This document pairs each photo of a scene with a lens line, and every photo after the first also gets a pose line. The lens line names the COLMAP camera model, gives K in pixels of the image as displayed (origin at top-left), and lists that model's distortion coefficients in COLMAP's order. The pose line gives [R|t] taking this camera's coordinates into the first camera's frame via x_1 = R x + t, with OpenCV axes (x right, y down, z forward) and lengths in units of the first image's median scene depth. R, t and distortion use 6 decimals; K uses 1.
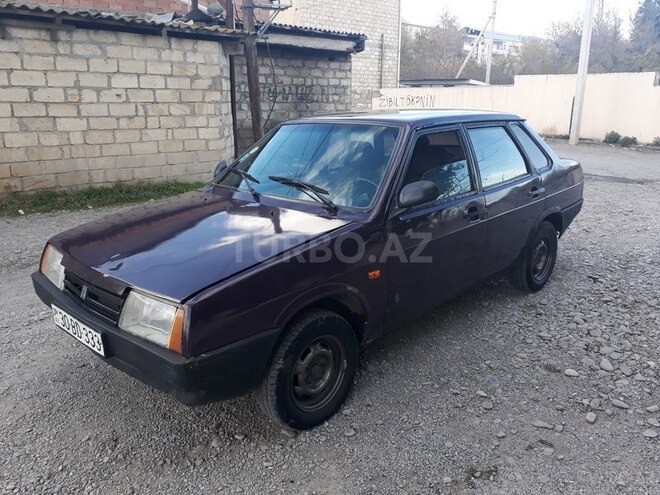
lens RADIAL K [[523.9, 0, 329.5], [0, 523.9, 249.6], [0, 0, 1]] dist [0.016781, -0.014712]
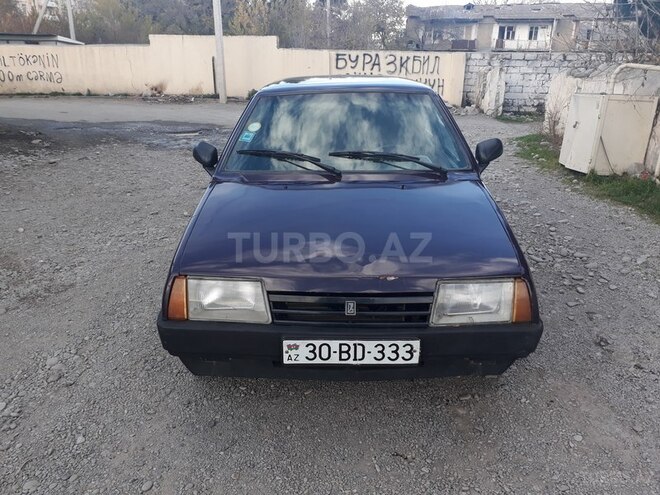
lens RADIAL K [[523.9, 0, 329.1], [0, 523.9, 248.5], [0, 0, 1]] dist [0.016781, -0.014712]
pose [[0.733498, -0.229146, 0.639900, -0.131419], [0.184710, 0.973228, 0.136783, -0.017018], [-0.654112, 0.017866, 0.756186, 0.051465]]
